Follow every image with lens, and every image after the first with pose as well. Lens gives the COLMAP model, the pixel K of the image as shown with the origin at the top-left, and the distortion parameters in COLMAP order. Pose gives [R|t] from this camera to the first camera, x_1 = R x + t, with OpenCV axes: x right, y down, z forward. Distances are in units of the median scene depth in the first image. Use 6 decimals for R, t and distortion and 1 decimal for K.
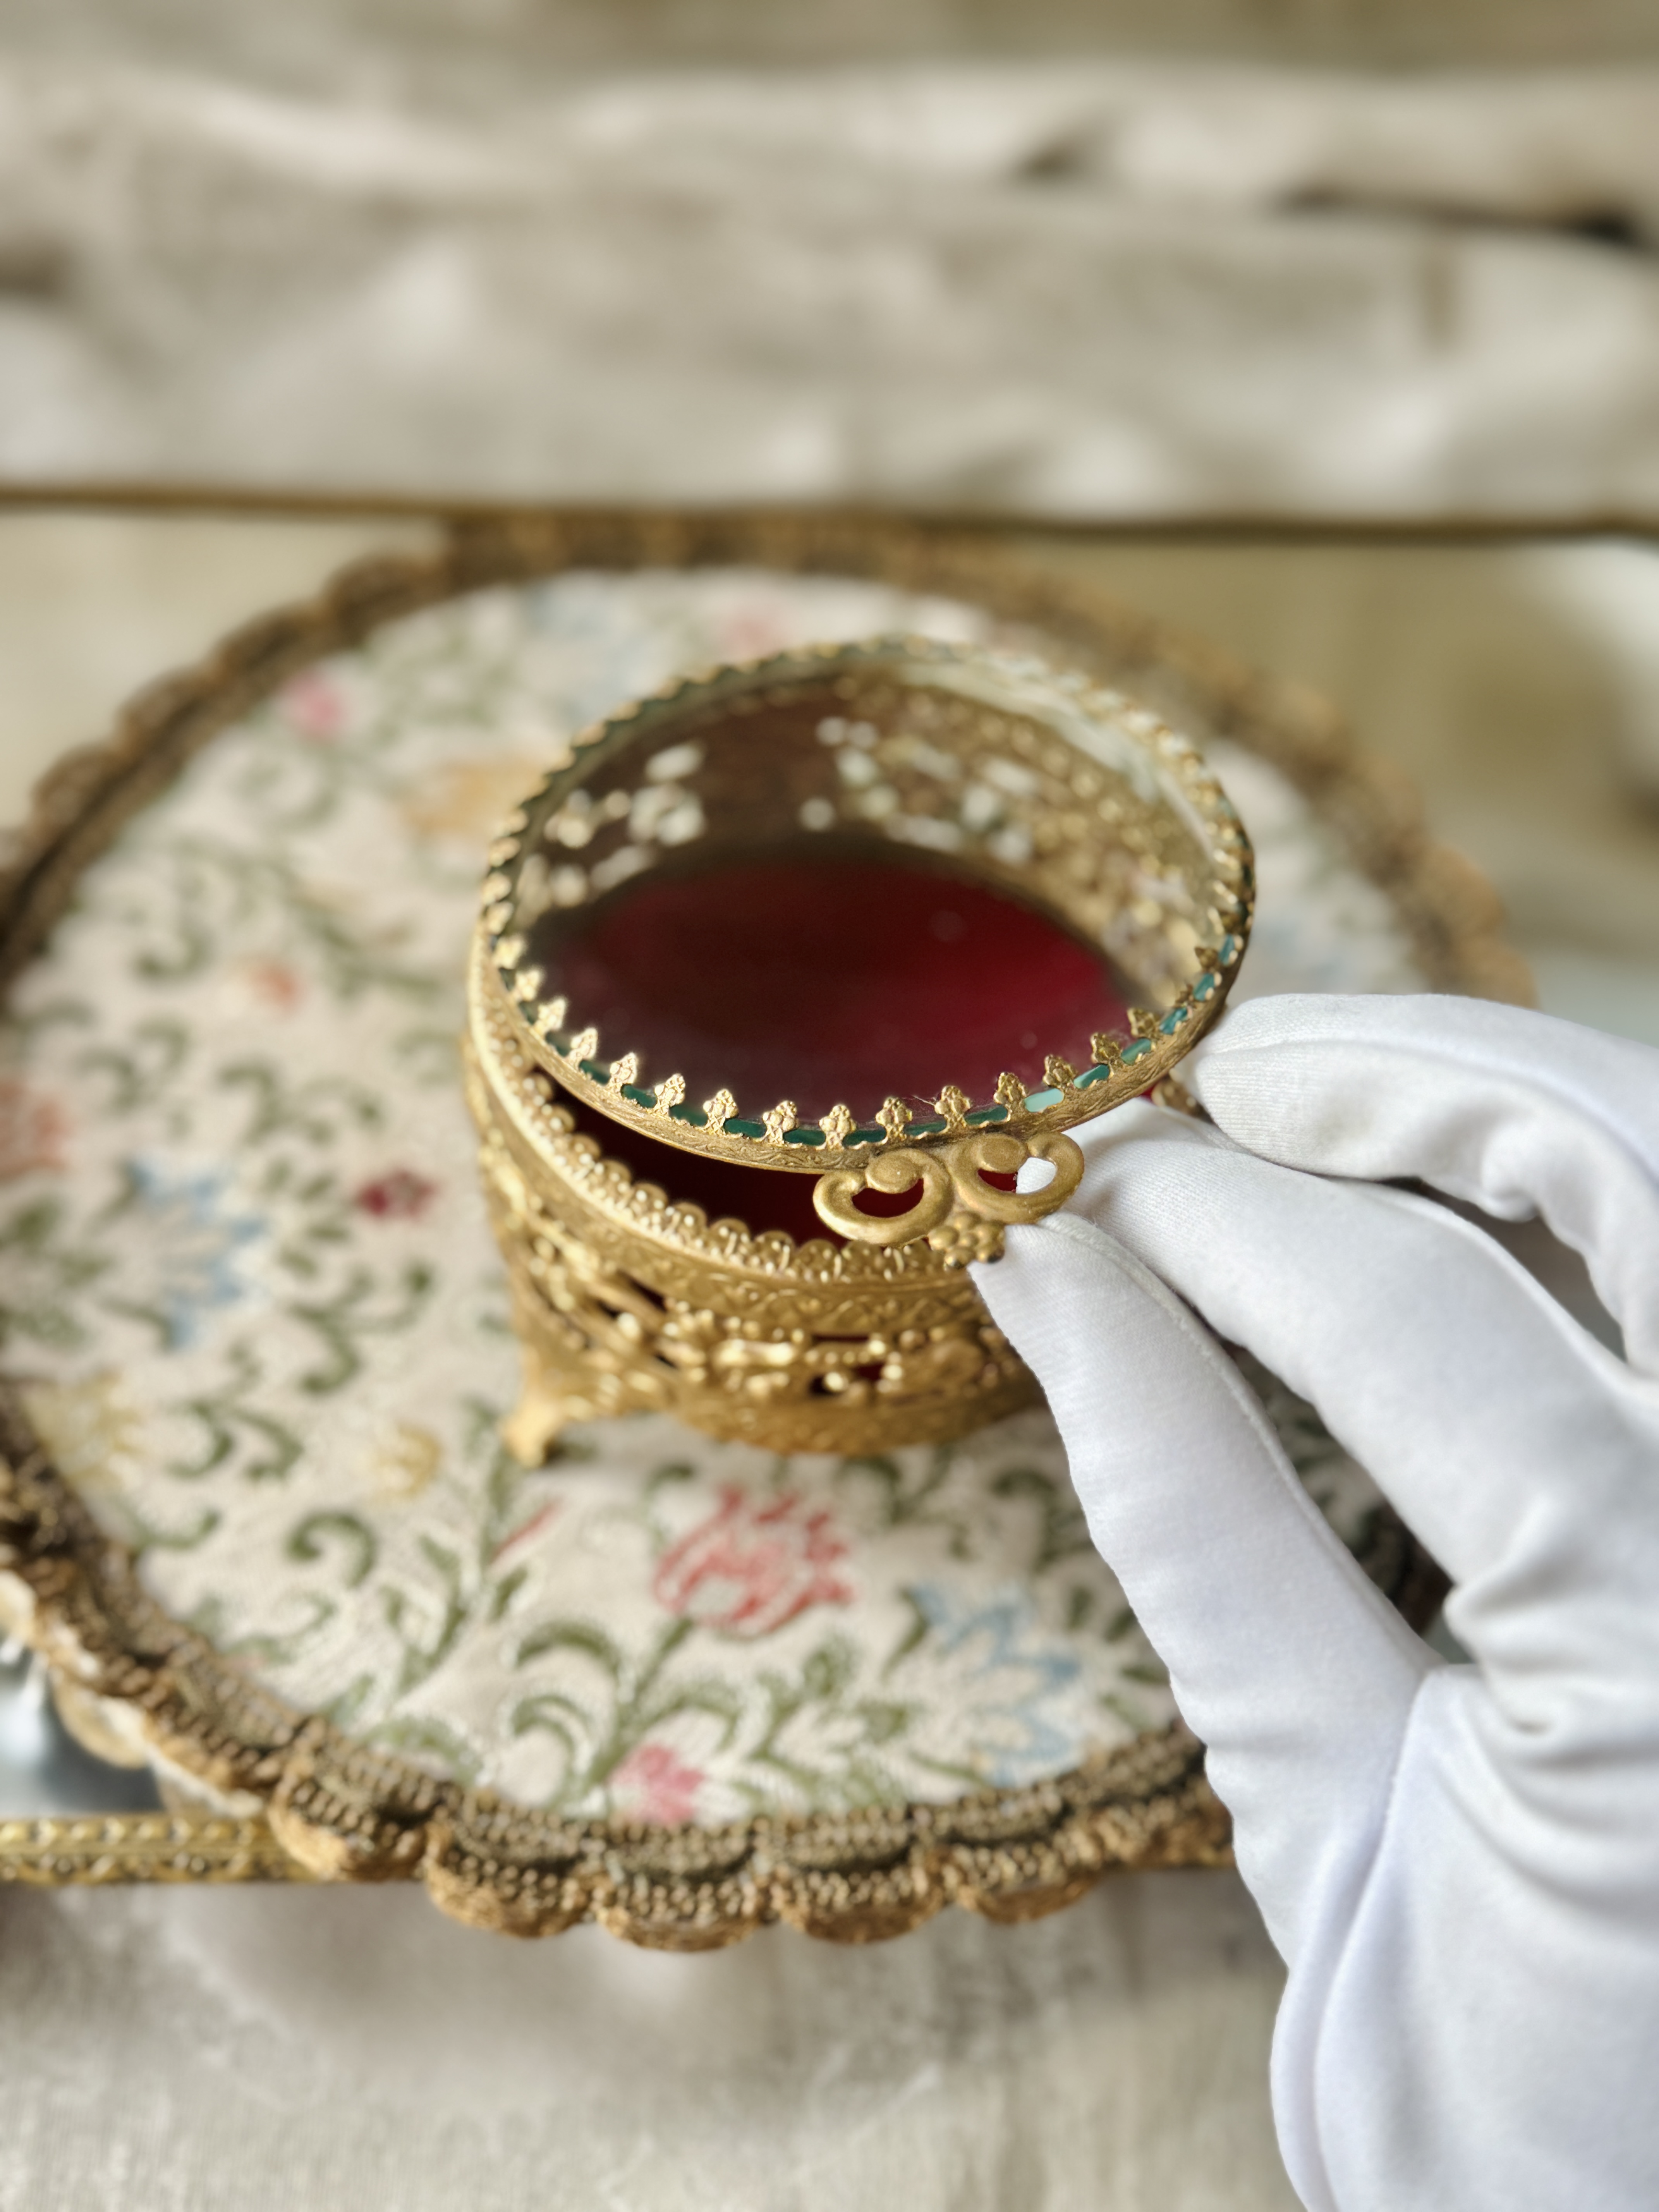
lens RADIAL K [[2645.0, 0, 829.5], [0, 2645.0, 1106.0], [0, 0, 1]] dist [0.244538, -0.755180]
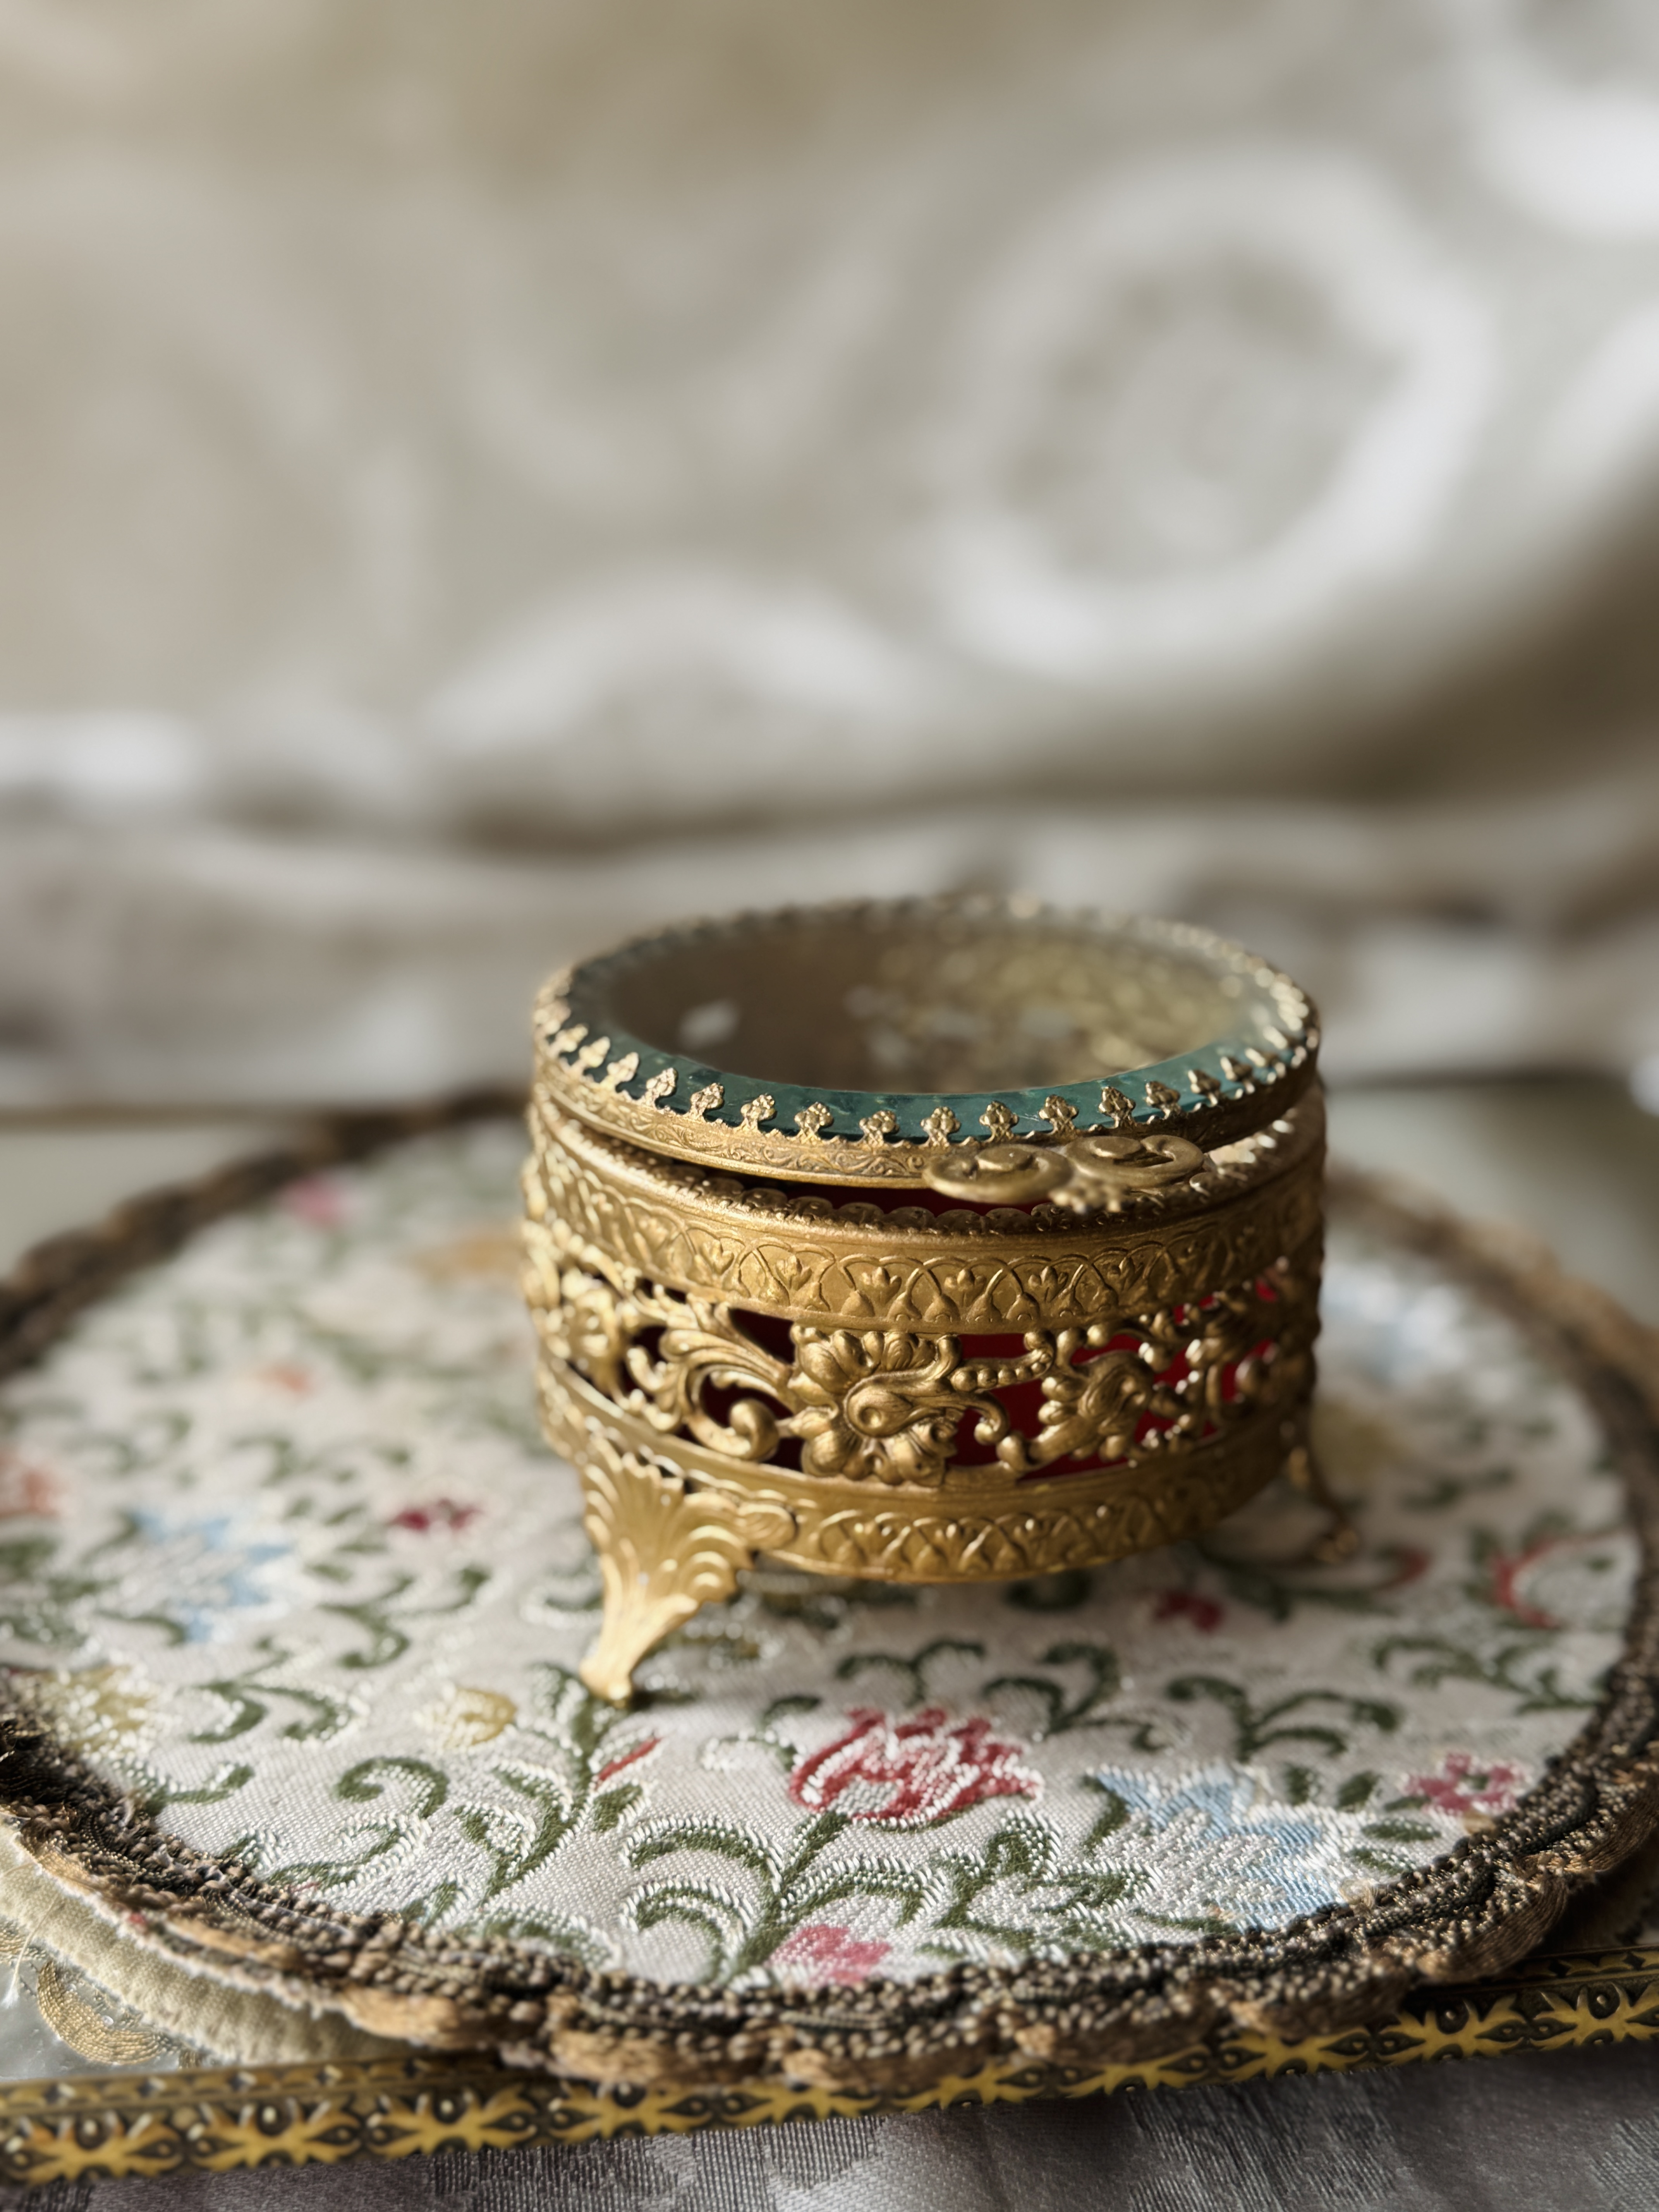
lens RADIAL K [[2648.5, 0, 829.5], [0, 2648.5, 1106.0], [0, 0, 1]] dist [0.178880, -0.694724]
pose [[0.993714, -0.066922, 0.089741, -0.117292], [0.104565, 0.841148, -0.530600, 0.458118], [-0.039977, 0.536649, 0.842858, 0.201713]]
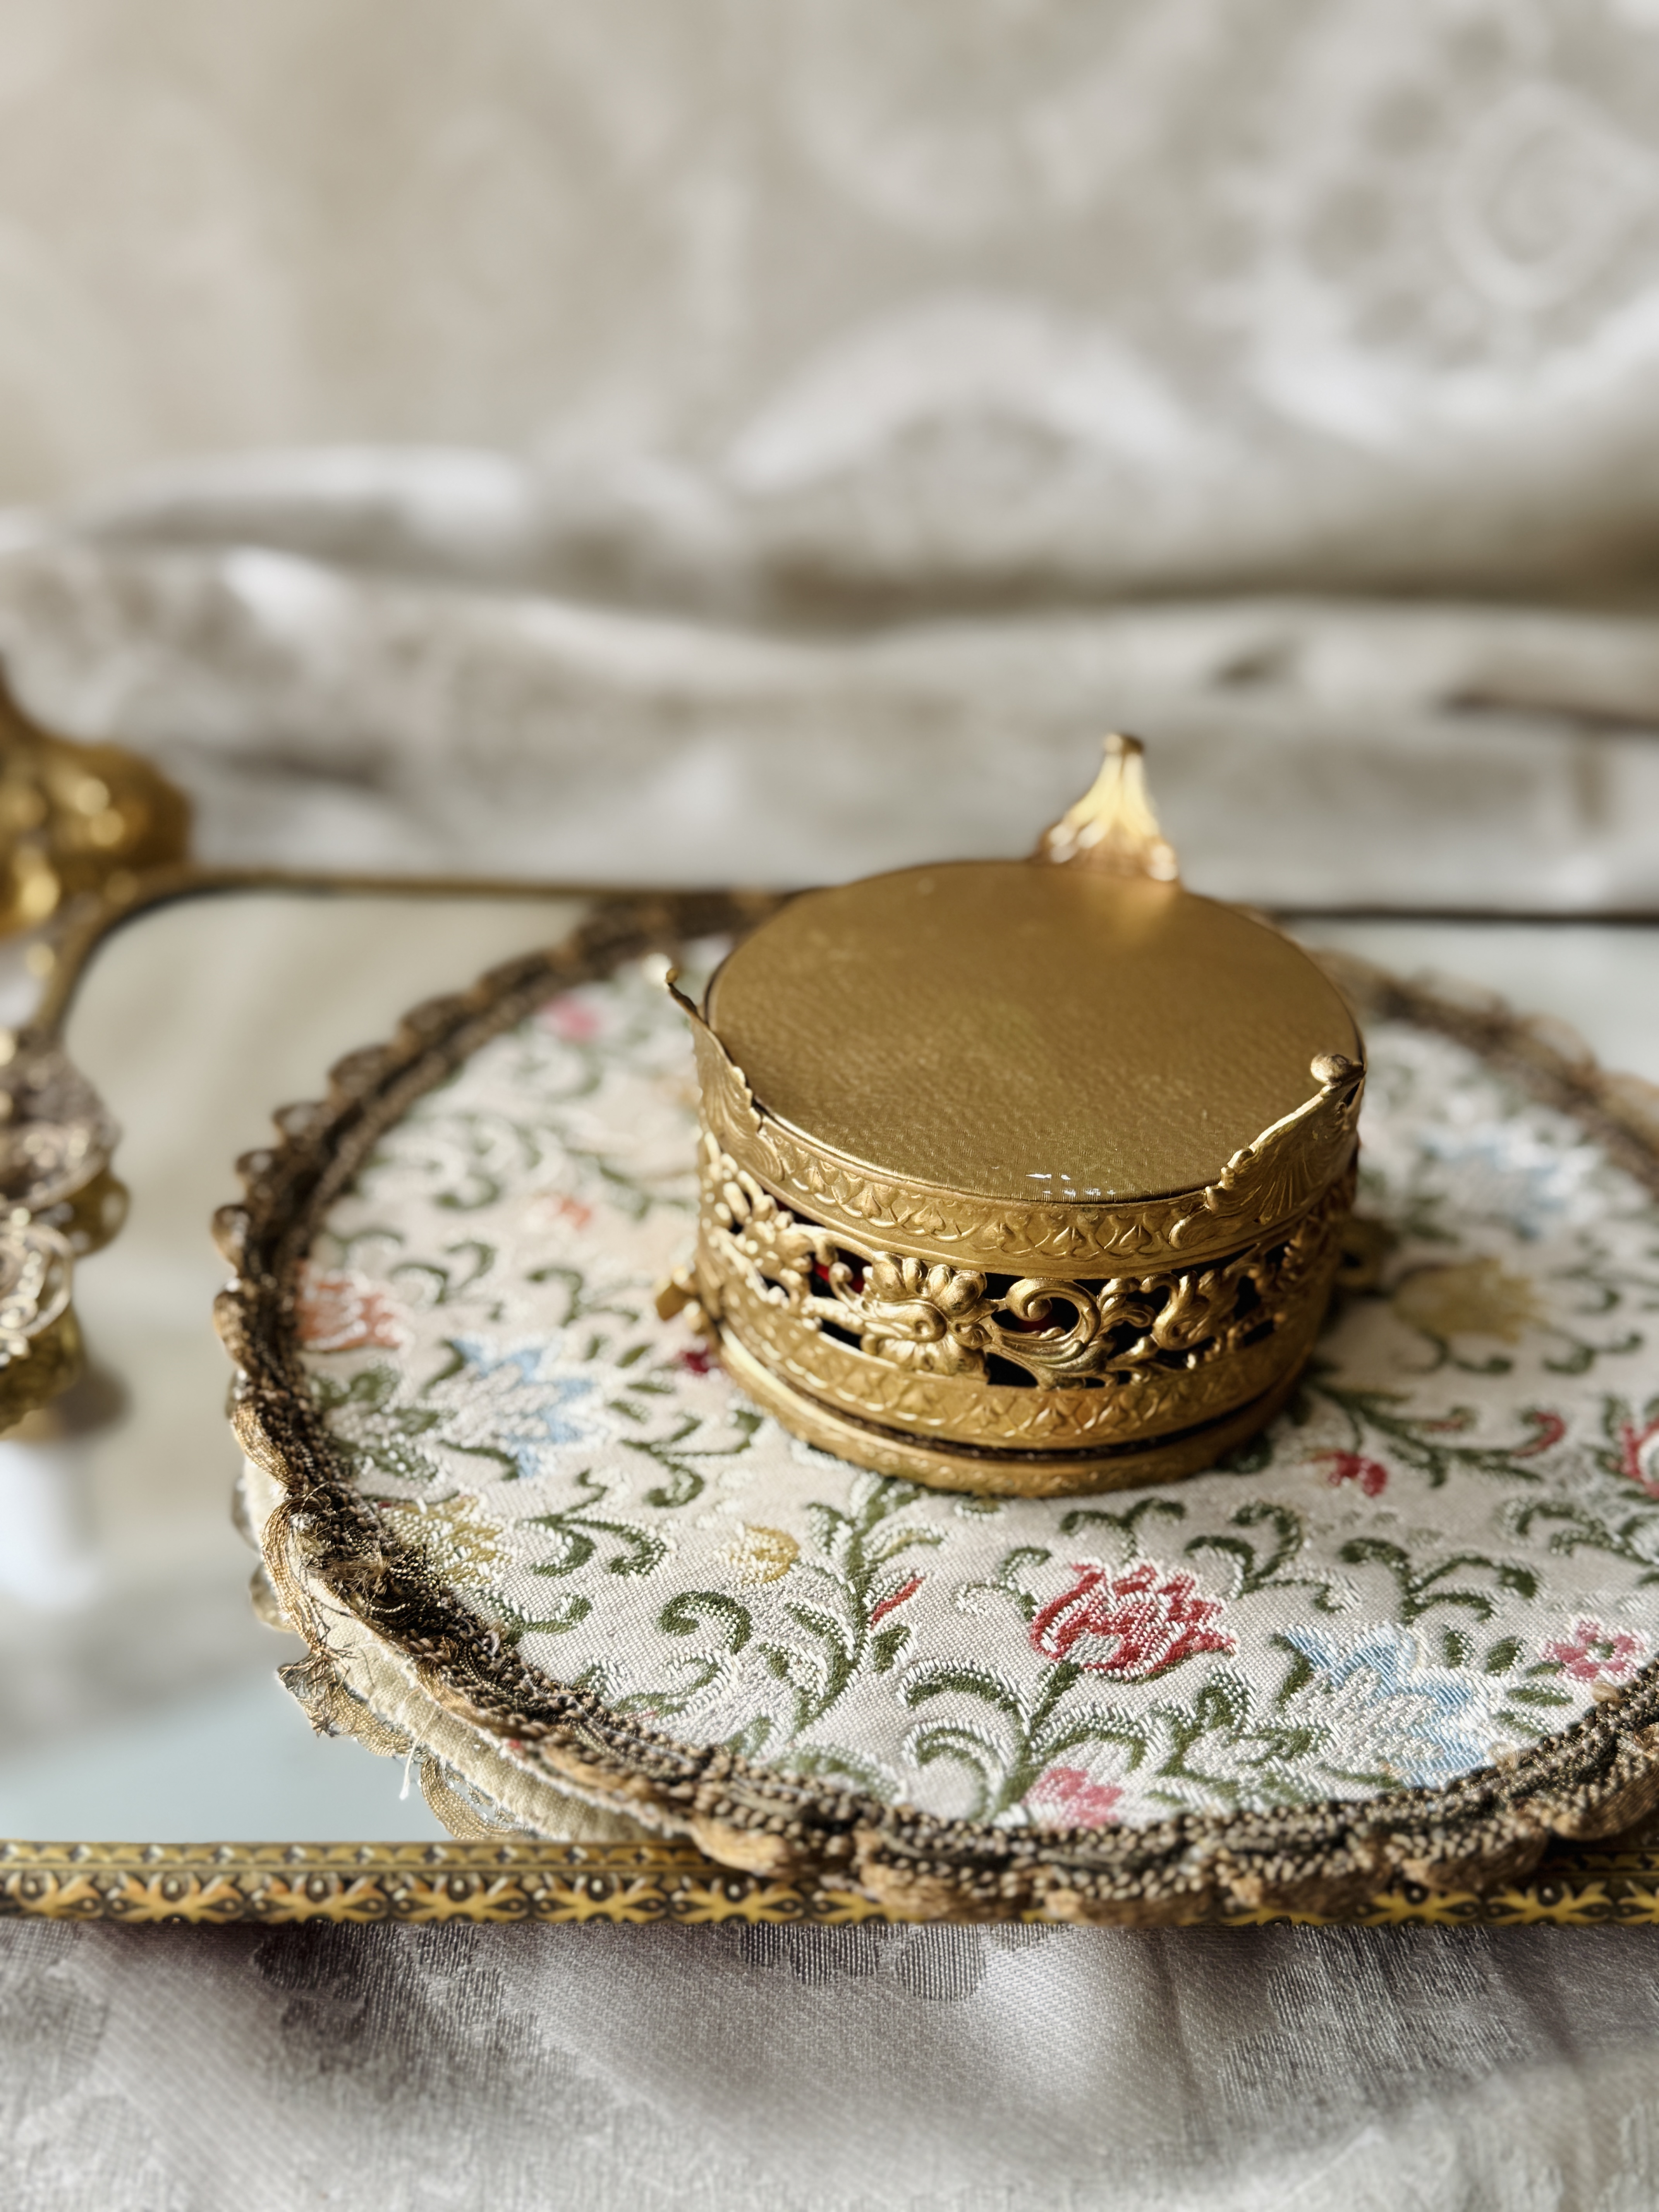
lens RADIAL K [[2645.0, 0, 829.5], [0, 2645.0, 1106.0], [0, 0, 1]] dist [0.244538, -0.755180]
pose [[0.997061, -0.046389, 0.060970, -0.199767], [0.065438, 0.929531, -0.362891, 0.365727], [-0.039840, 0.365814, 0.929835, 0.002855]]
